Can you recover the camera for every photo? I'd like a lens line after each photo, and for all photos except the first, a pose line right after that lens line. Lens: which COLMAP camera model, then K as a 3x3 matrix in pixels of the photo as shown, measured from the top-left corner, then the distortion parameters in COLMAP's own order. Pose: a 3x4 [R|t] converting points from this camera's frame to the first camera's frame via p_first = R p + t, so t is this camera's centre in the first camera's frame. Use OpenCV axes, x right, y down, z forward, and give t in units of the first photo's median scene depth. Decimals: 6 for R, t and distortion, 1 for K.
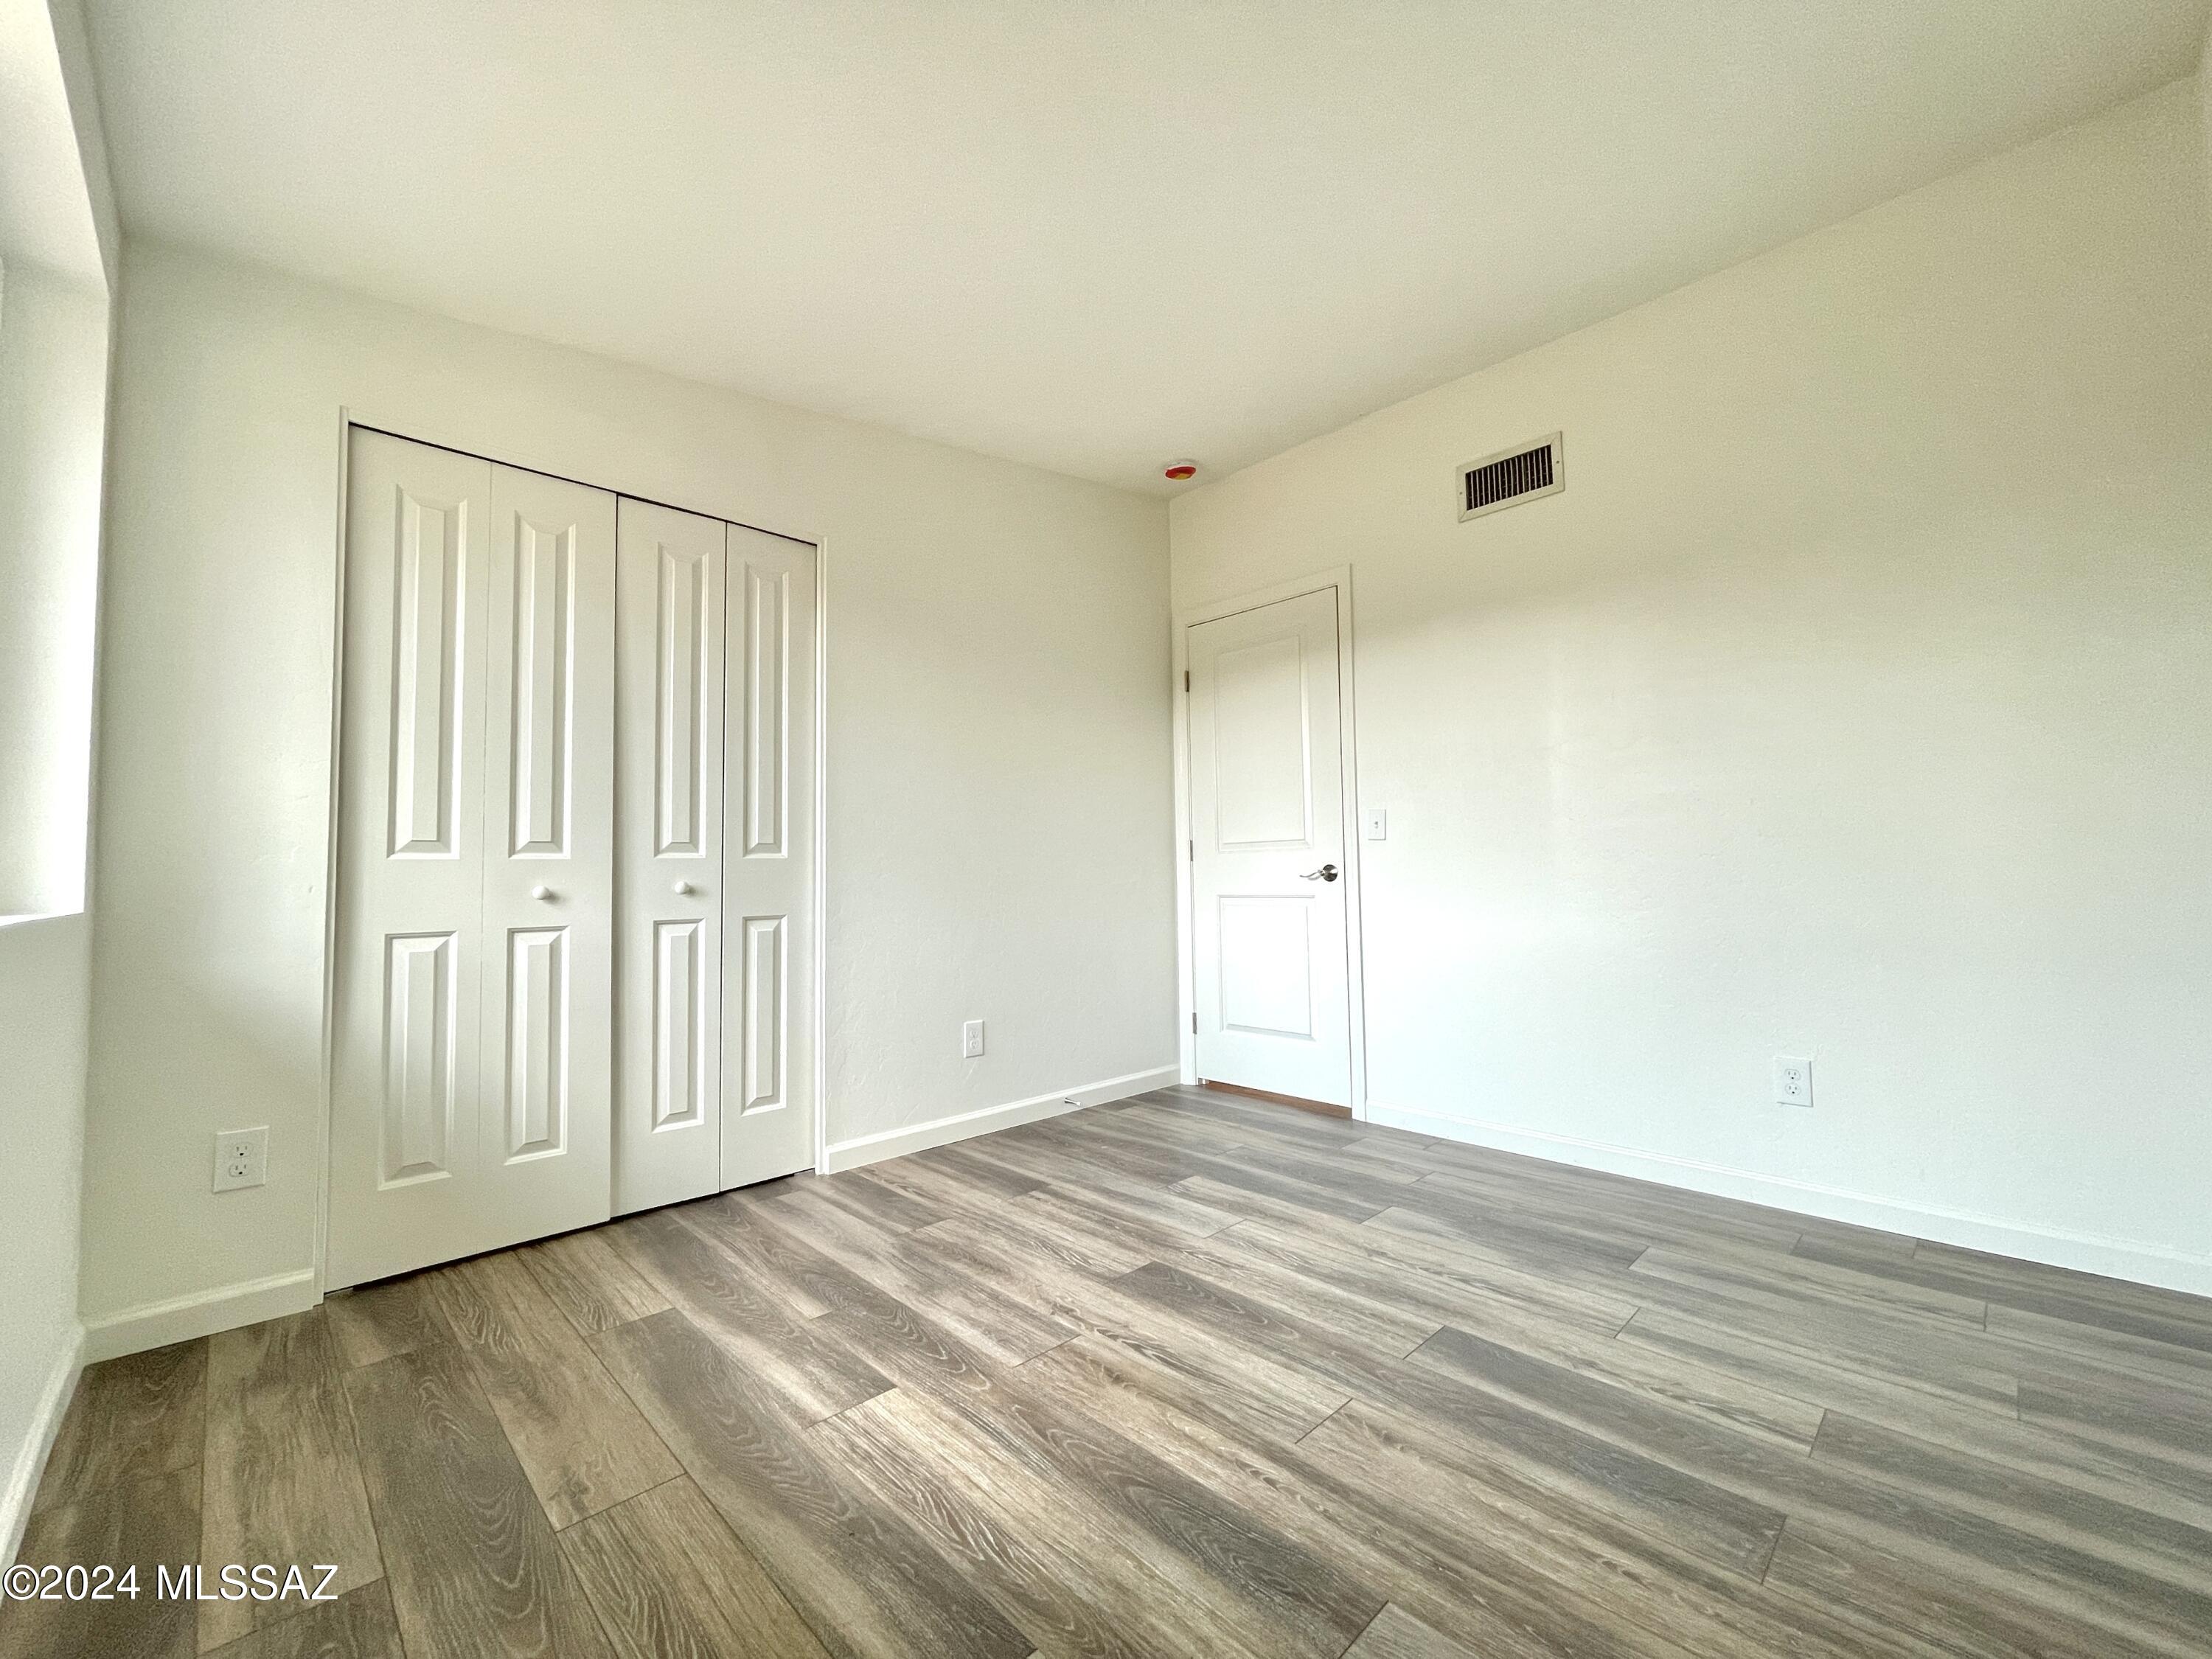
lens RADIAL K [[893.2, 0, 1115.7], [0, 893.2, 831.8], [0, 0, 1]] dist [-0.000607, 0.000027]
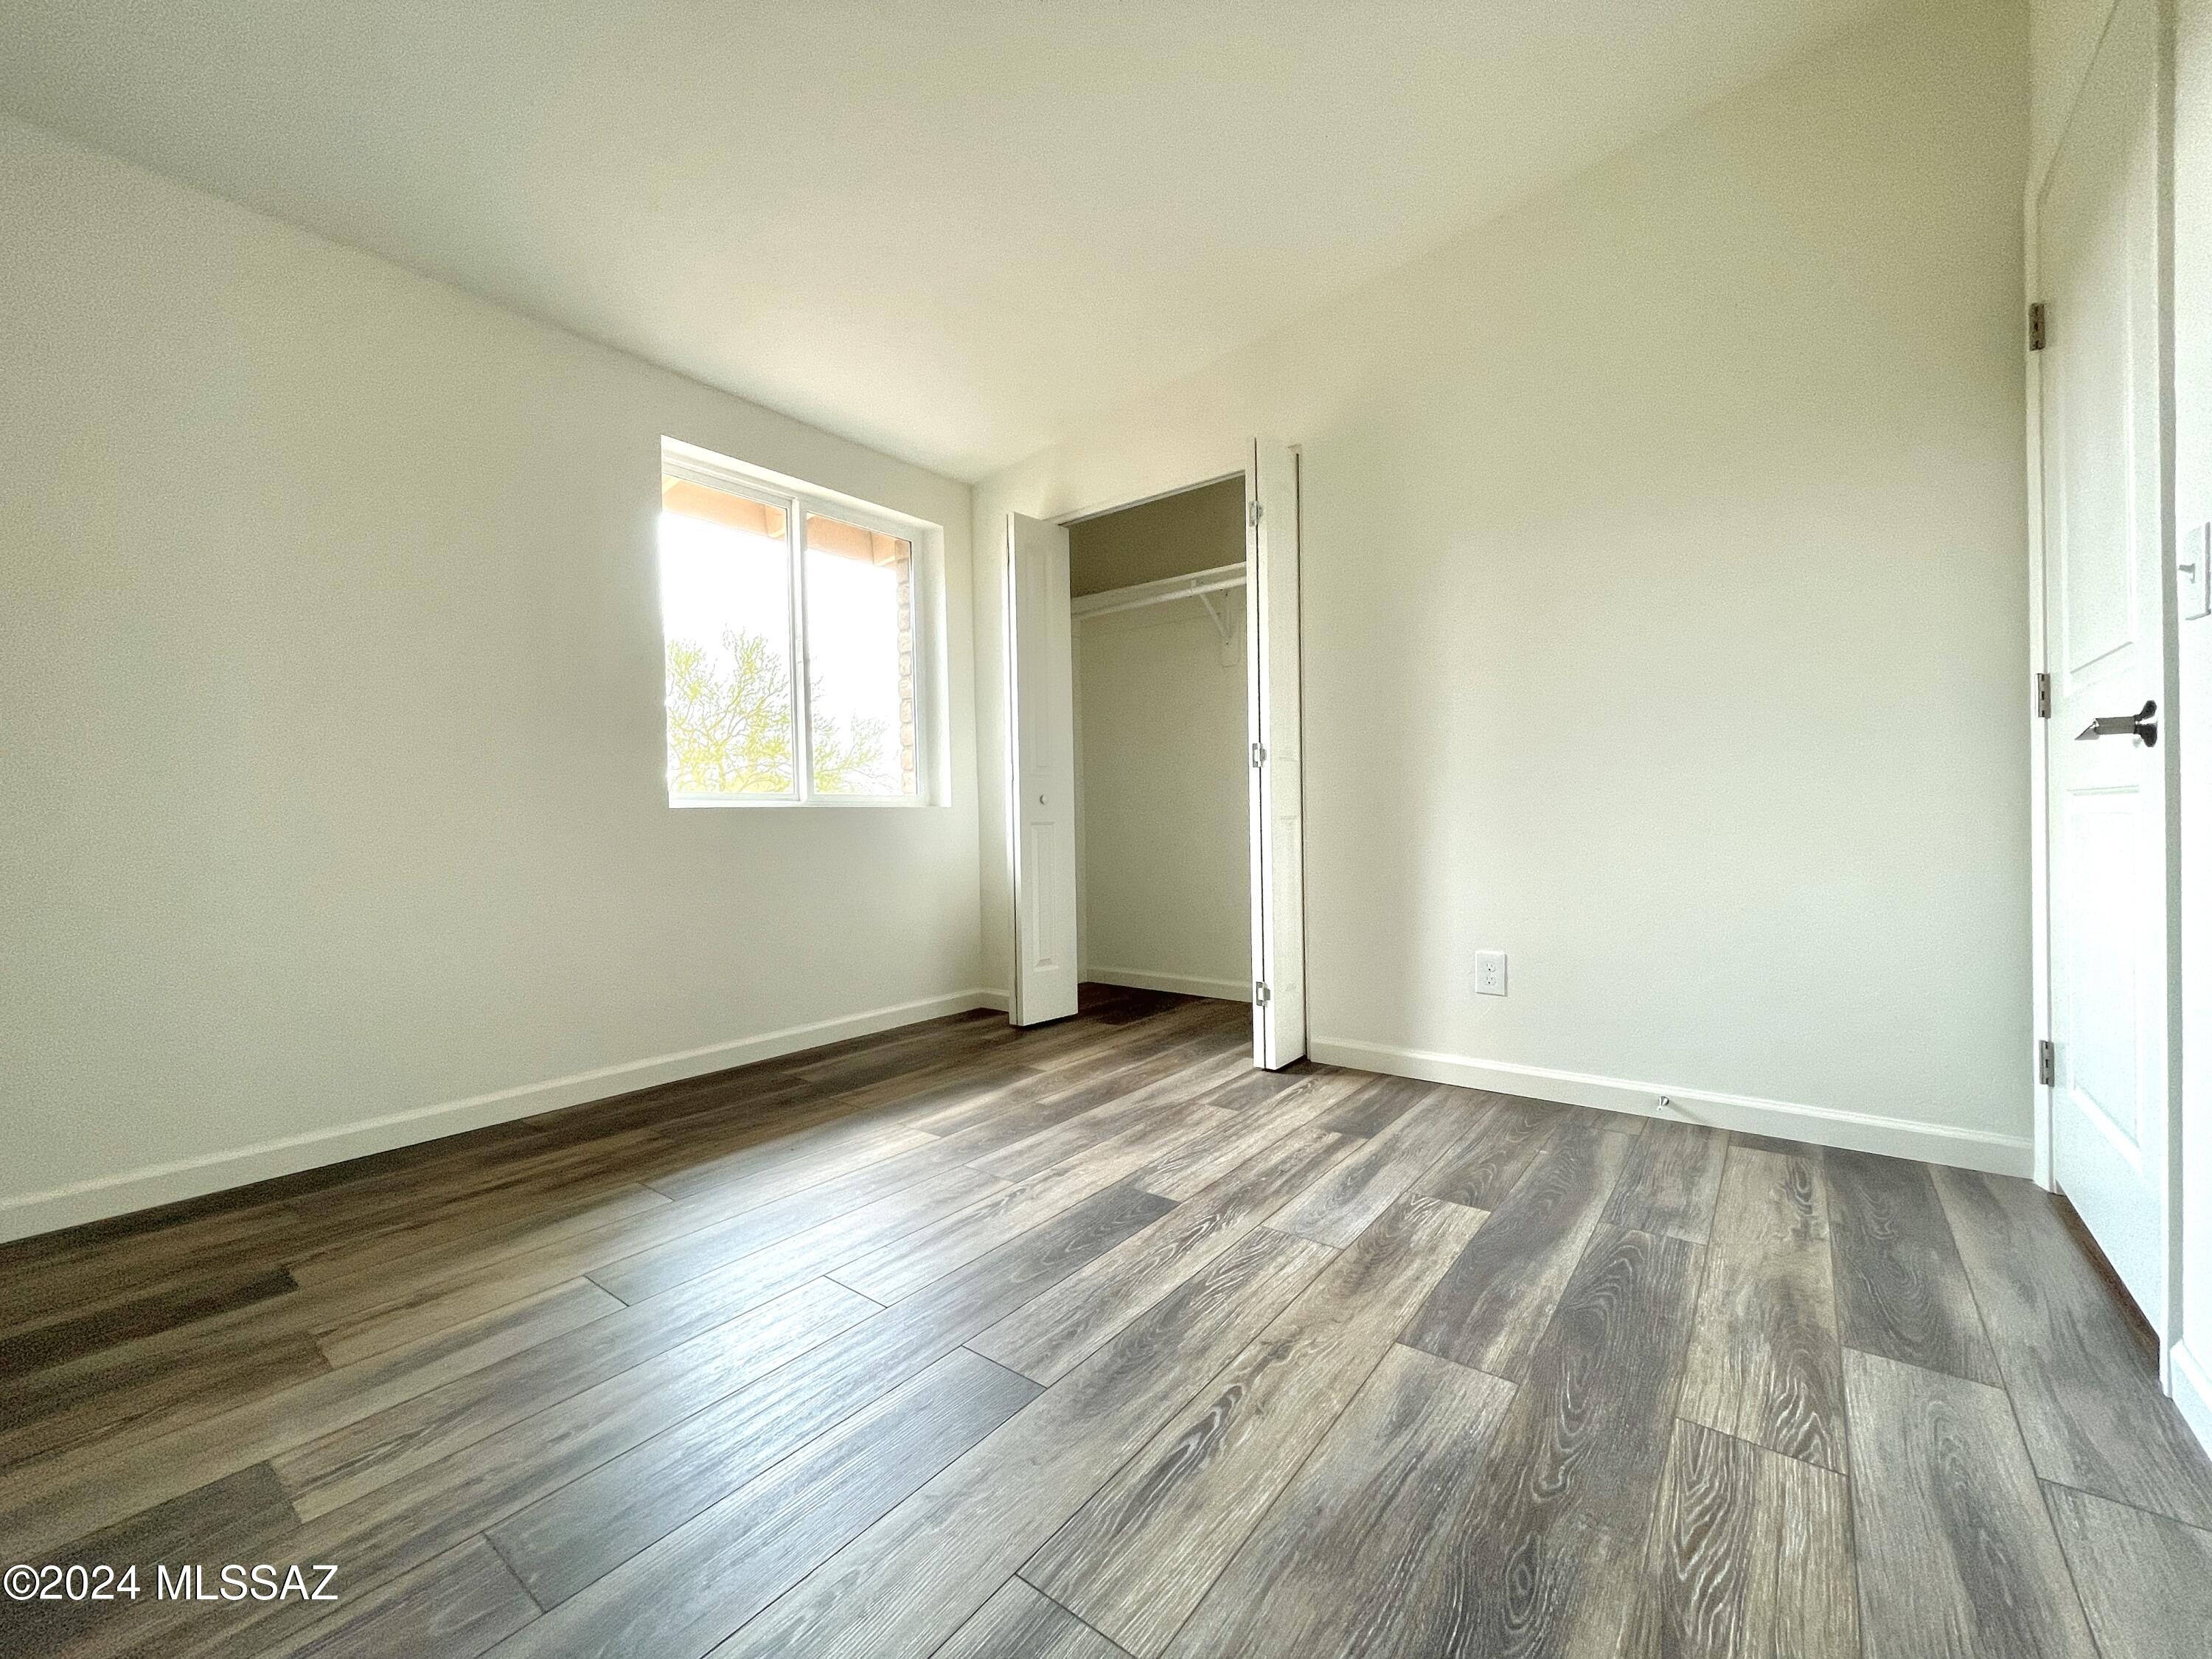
lens RADIAL K [[893.2, 0, 1117.6], [0, 893.2, 825.8], [0, 0, 1]] dist [-0.000607, 0.000027]
pose [[0.150094, 0.019494, -0.988480, 0.799748], [0.061990, 0.997653, 0.029087, 0.067411], [0.986726, -0.065642, 0.148533, 0.732045]]
